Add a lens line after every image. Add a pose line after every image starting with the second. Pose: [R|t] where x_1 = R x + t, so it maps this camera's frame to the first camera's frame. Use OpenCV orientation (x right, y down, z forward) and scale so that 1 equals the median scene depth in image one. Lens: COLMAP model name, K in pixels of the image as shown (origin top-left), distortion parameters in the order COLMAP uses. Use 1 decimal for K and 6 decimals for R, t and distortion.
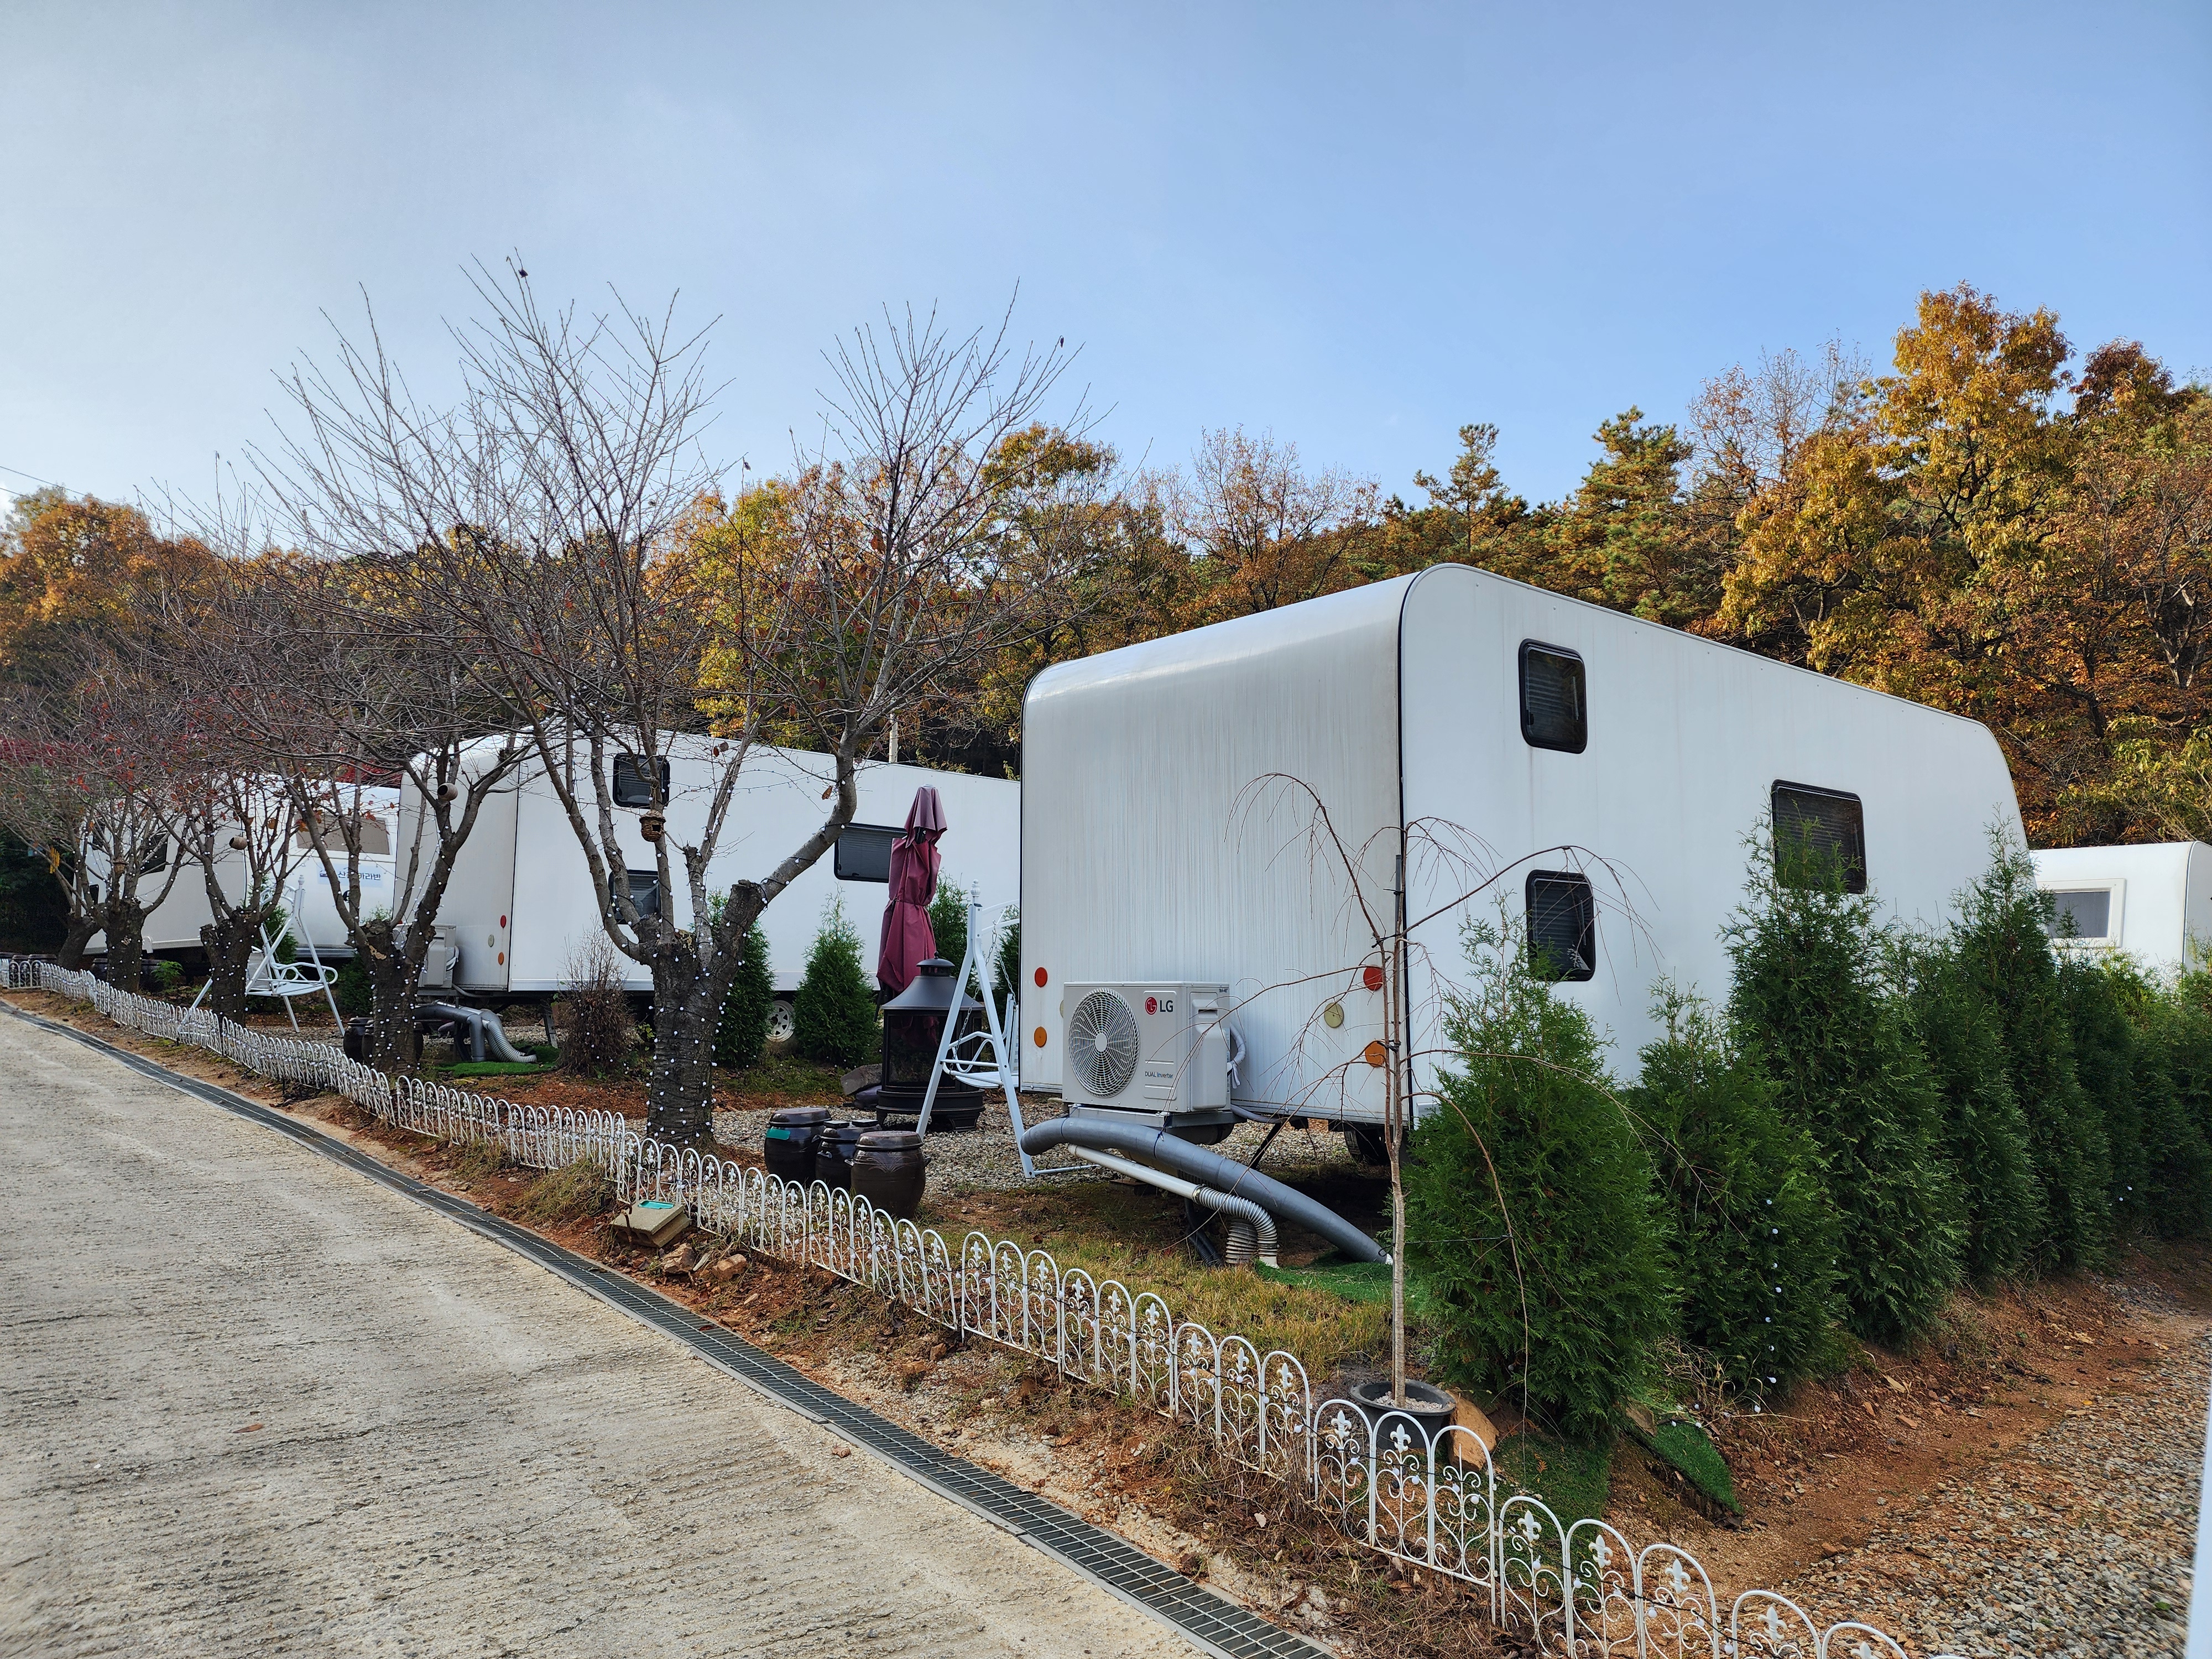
lens RADIAL K [[1445.9, 0, 1106.0], [0, 1445.9, 829.5], [0, 0, 1]] dist [0.040536, -0.047749]
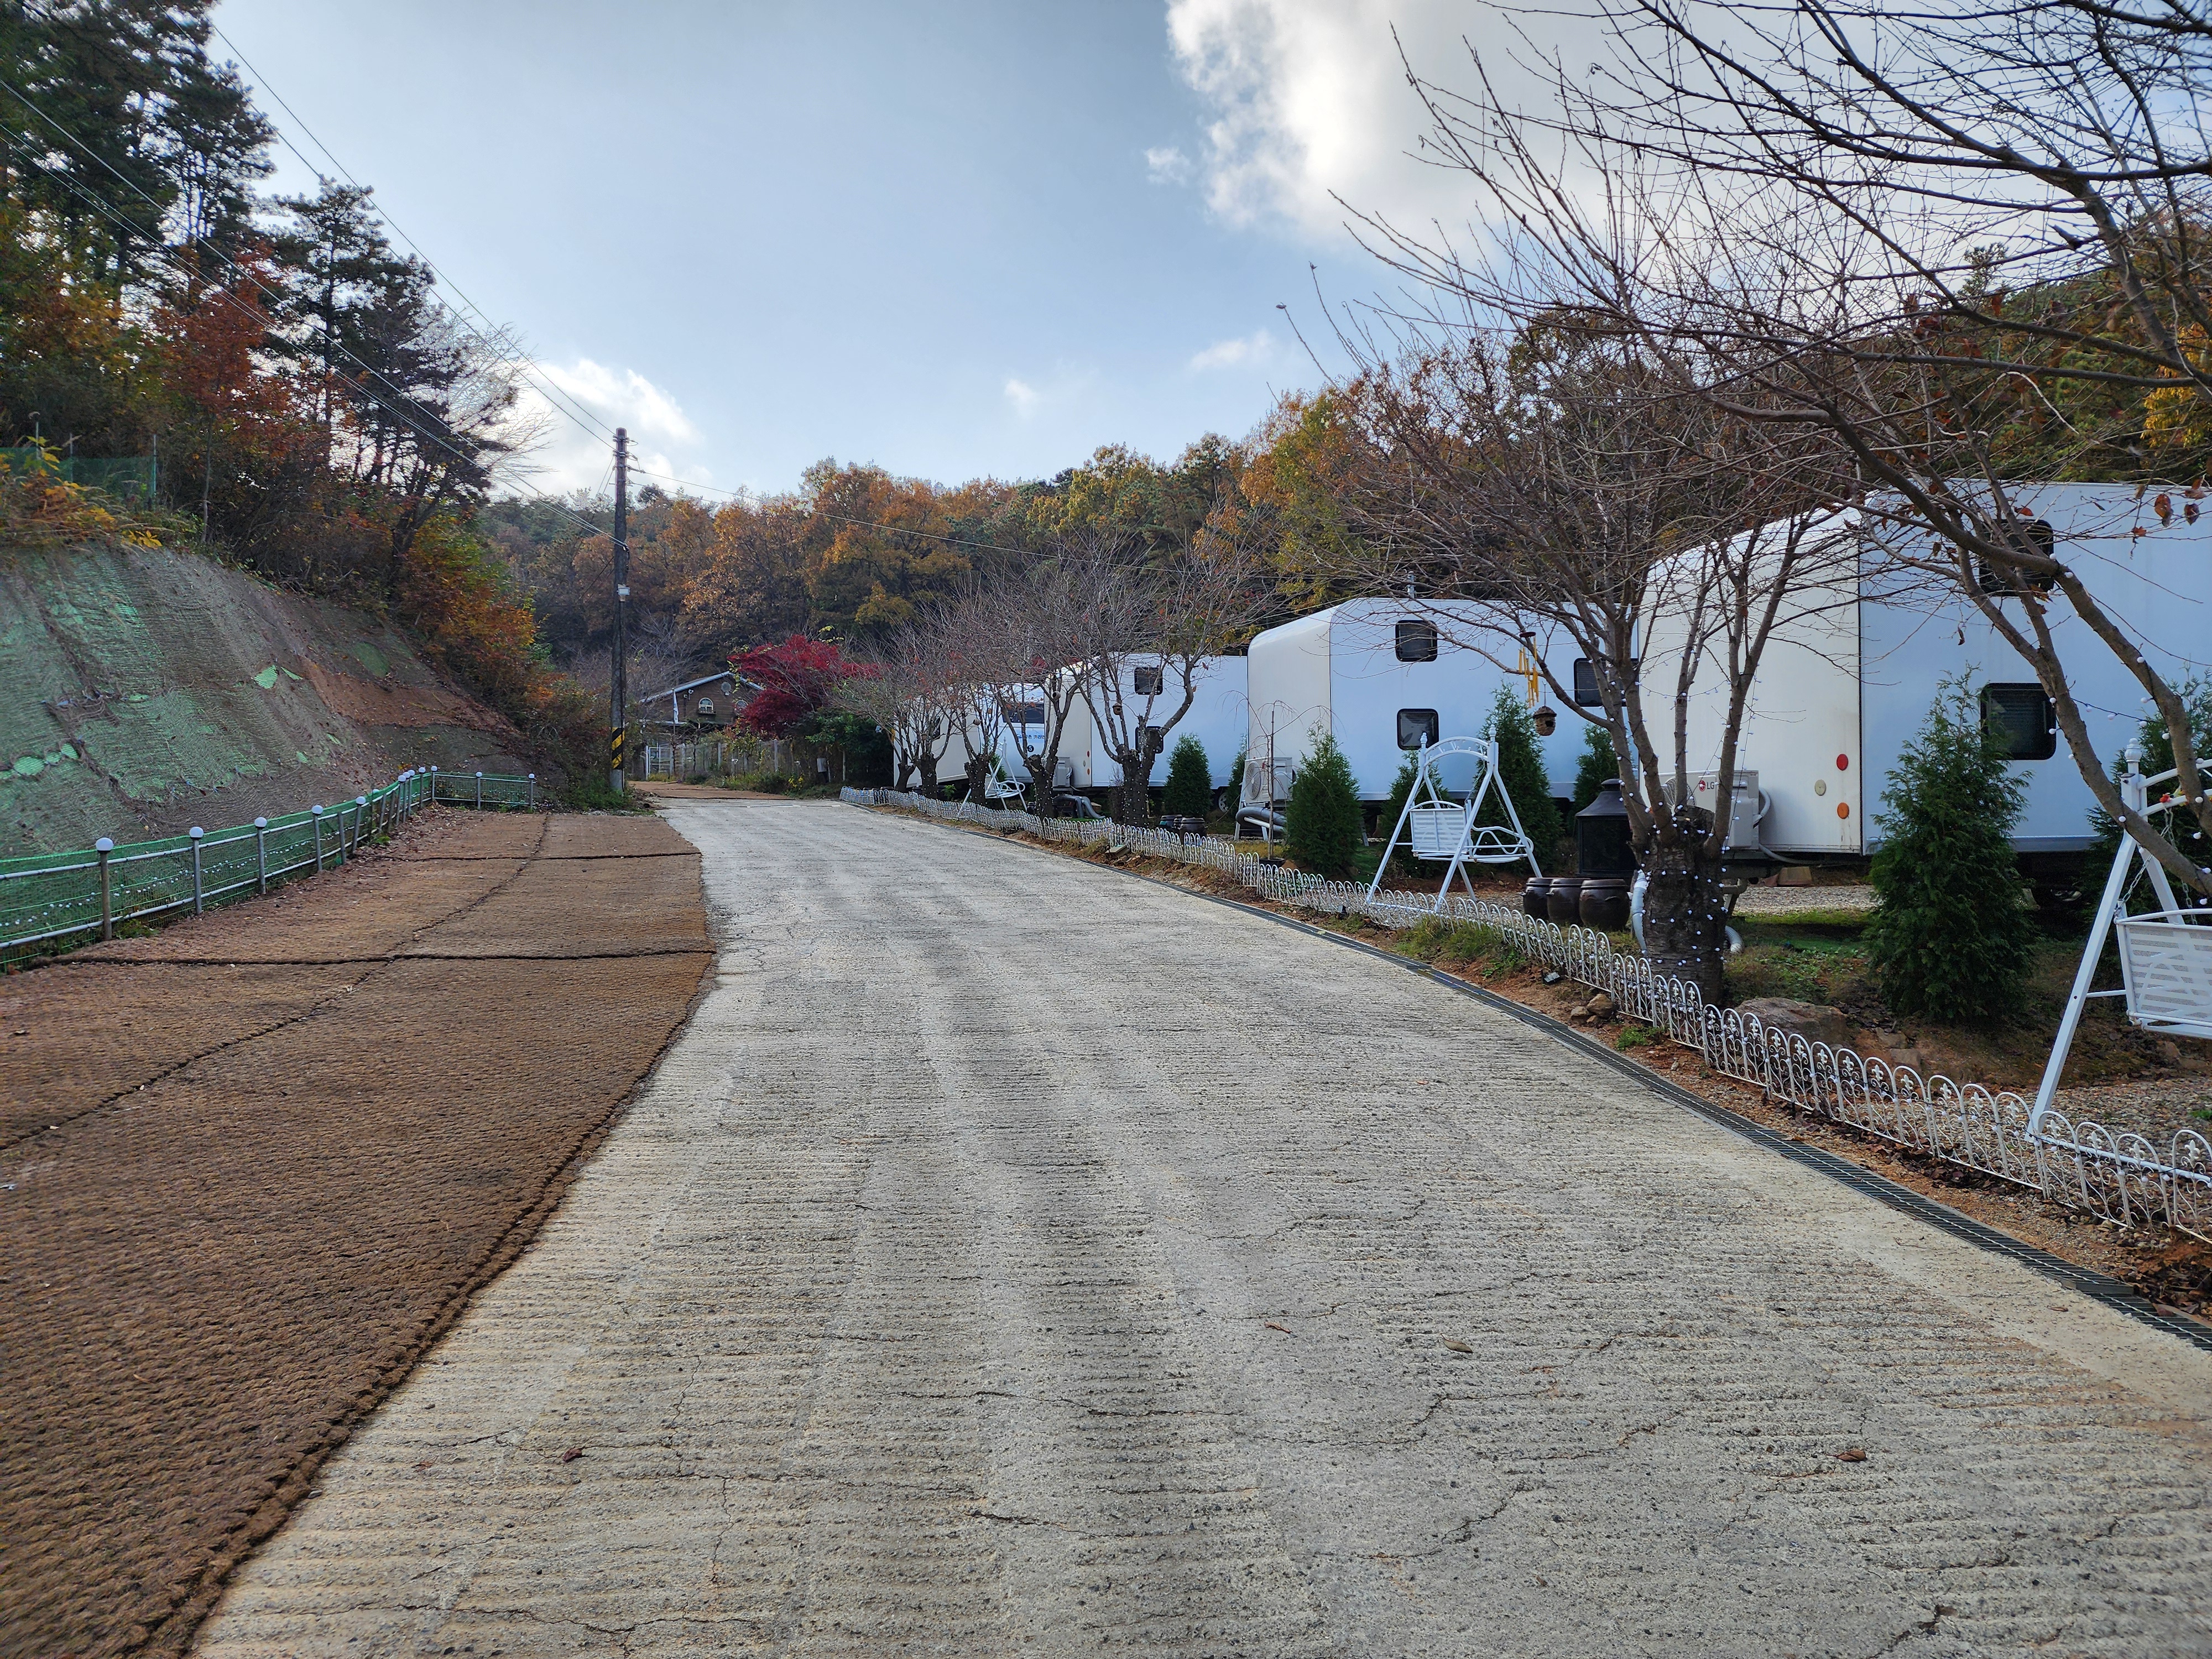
lens RADIAL K [[1347.9, 0, 1103.9], [0, 1347.9, 862.0], [0, 0, 1]] dist [0.037917, -0.035069]
pose [[0.905056, -0.008082, -0.425215, 0.378294], [0.065791, 0.990444, 0.121209, -0.014520], [0.420172, -0.137676, 0.896940, -0.664335]]
